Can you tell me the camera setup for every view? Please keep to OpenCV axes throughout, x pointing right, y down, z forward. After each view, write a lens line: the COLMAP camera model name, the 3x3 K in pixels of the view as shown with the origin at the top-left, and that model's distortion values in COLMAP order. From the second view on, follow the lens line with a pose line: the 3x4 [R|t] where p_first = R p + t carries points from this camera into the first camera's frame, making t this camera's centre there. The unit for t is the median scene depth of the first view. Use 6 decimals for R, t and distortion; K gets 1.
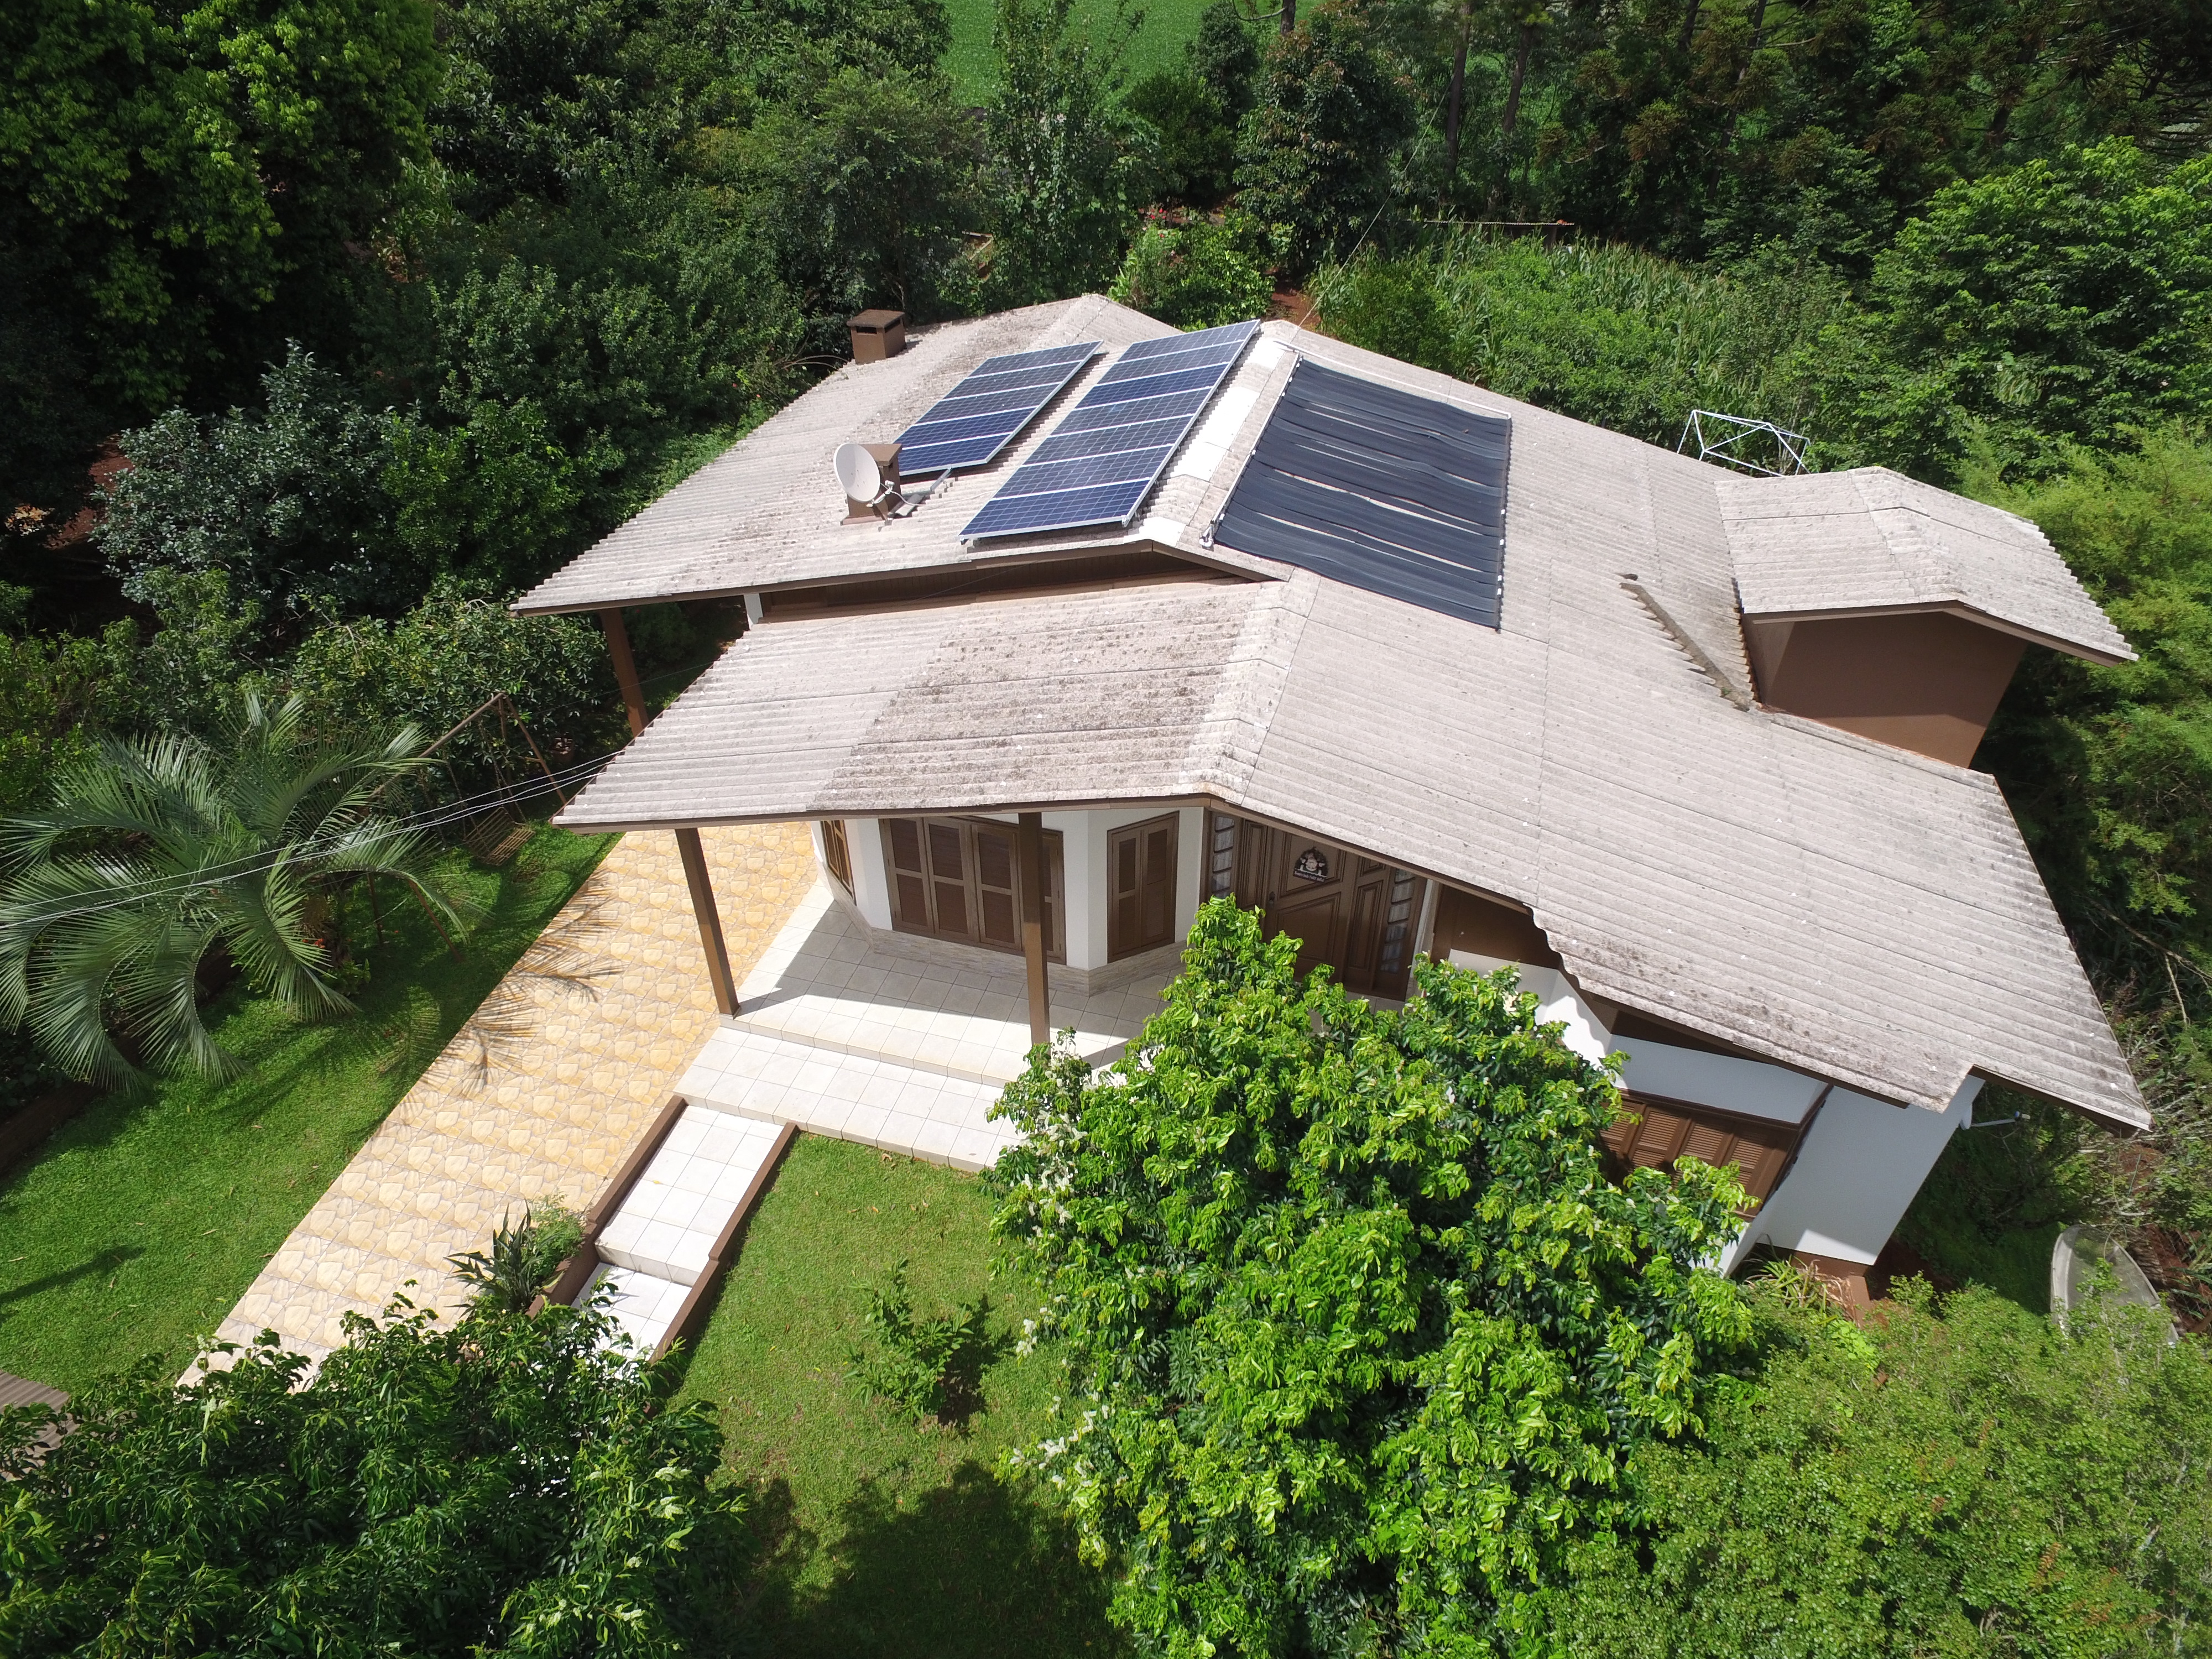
lens RADIAL K [[1281.7, 0, 1106.0], [0, 1281.7, 829.5], [0, 0, 1]] dist [-0.003484, 0.014604]
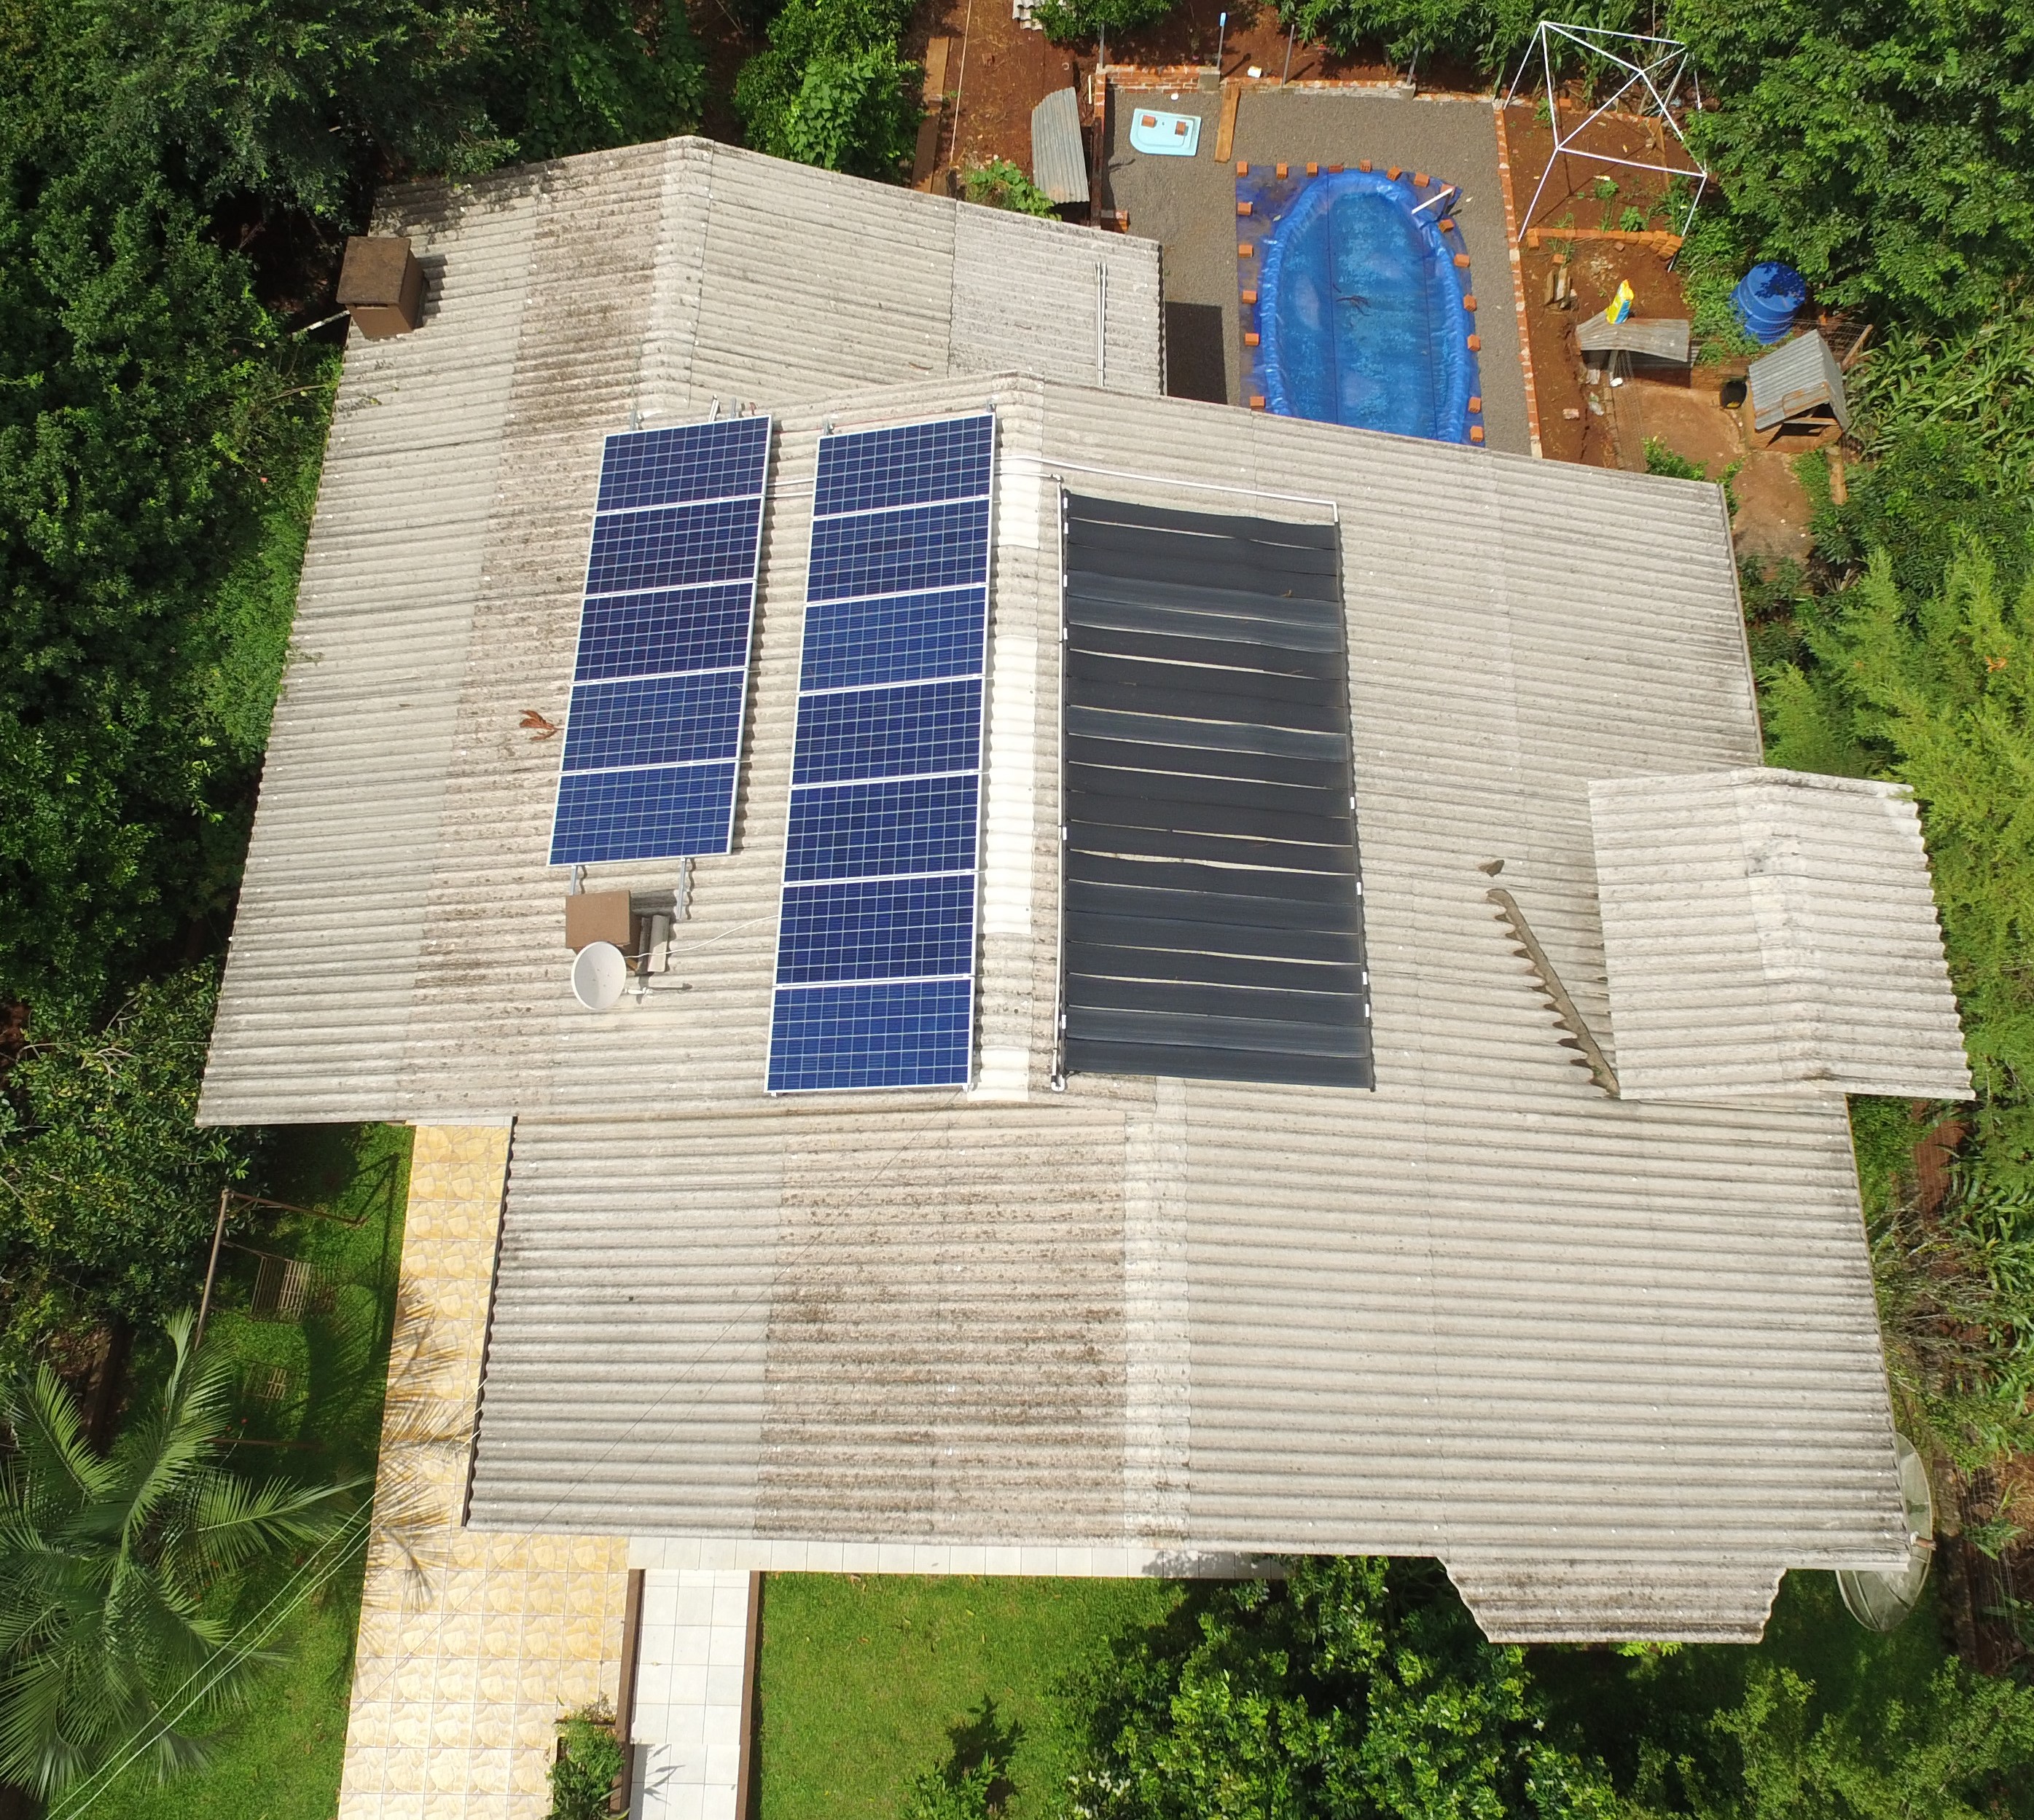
lens RADIAL K [[1699.2, 0, 1046.9], [0, 1699.2, 884.3], [0, 0, 1]] dist [-0.007211, 0.008827]
pose [[0.966323, -0.240272, 0.092138, -0.005941], [0.152901, 0.824091, 0.545431, -0.950878], [-0.206982, -0.512975, 0.833076, 0.076367]]
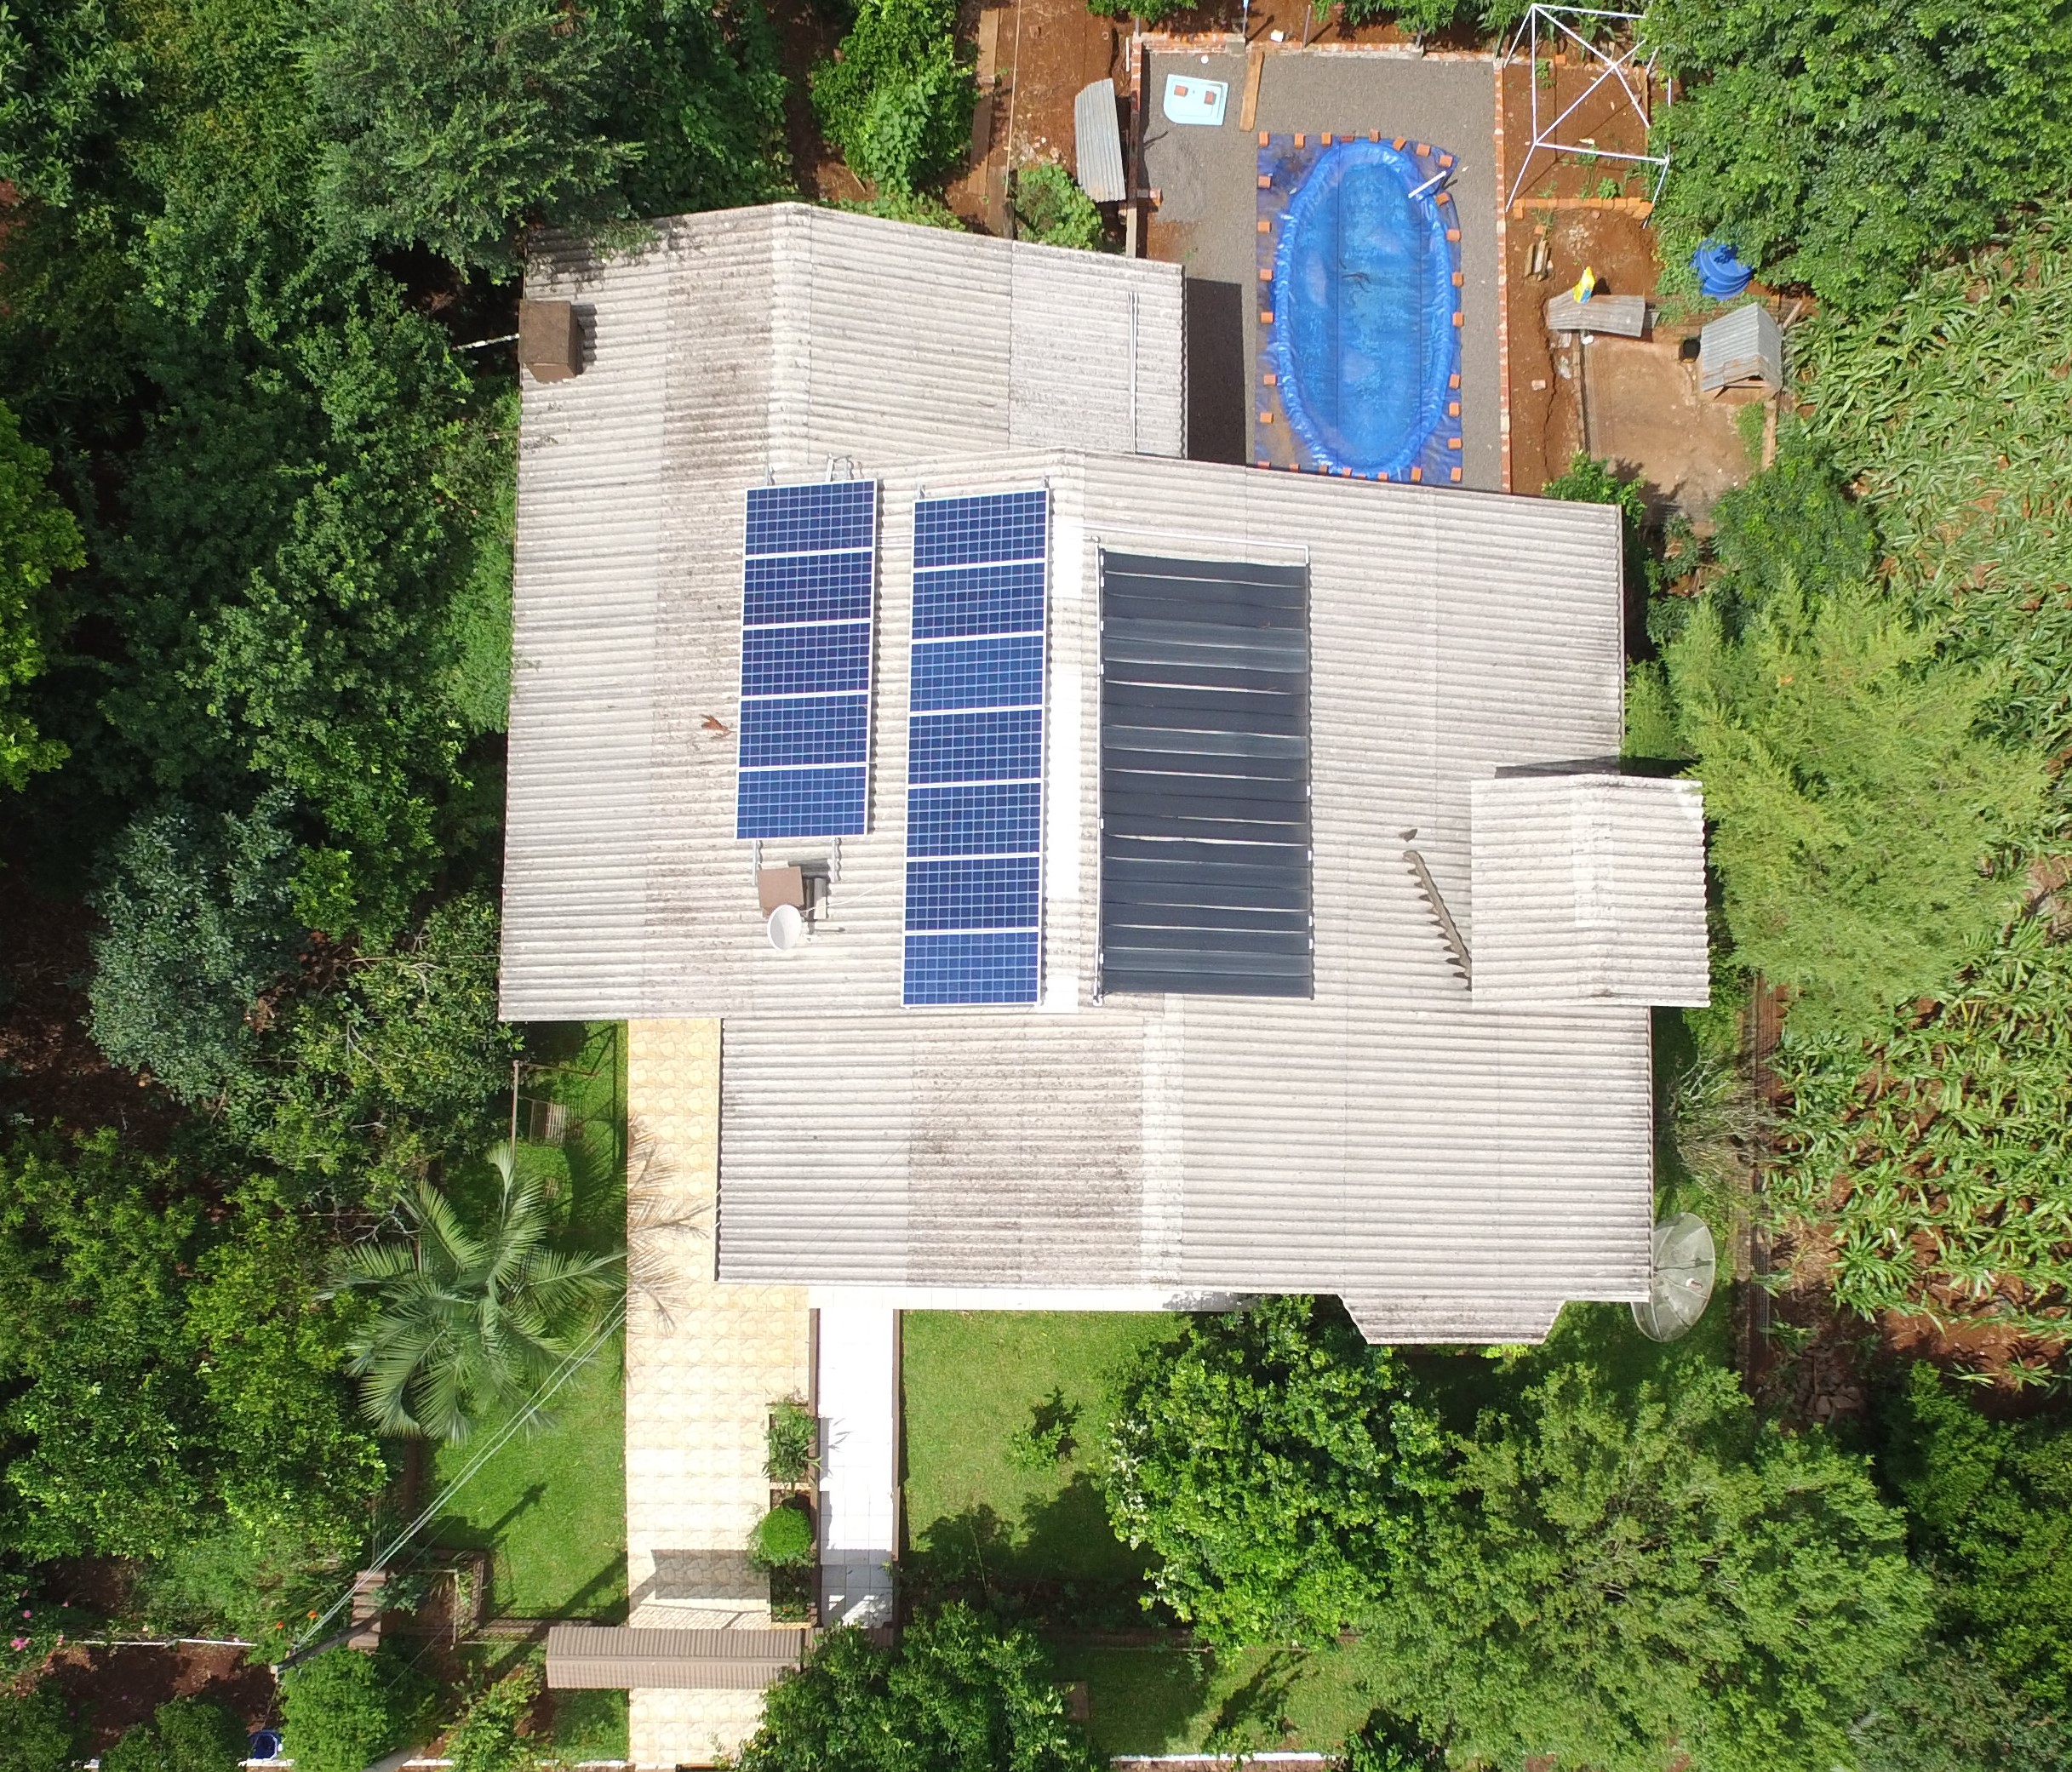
lens RADIAL K [[1979.6, 0, 1119.2], [0, 1979.6, 1134.5], [0, 0, 1]] dist [-0.009847, 0.006943]
pose [[0.964440, -0.263413, 0.021645, 0.016175], [0.156601, 0.635494, 0.756058, -1.635504], [-0.212911, -0.725783, 0.654146, -0.450013]]
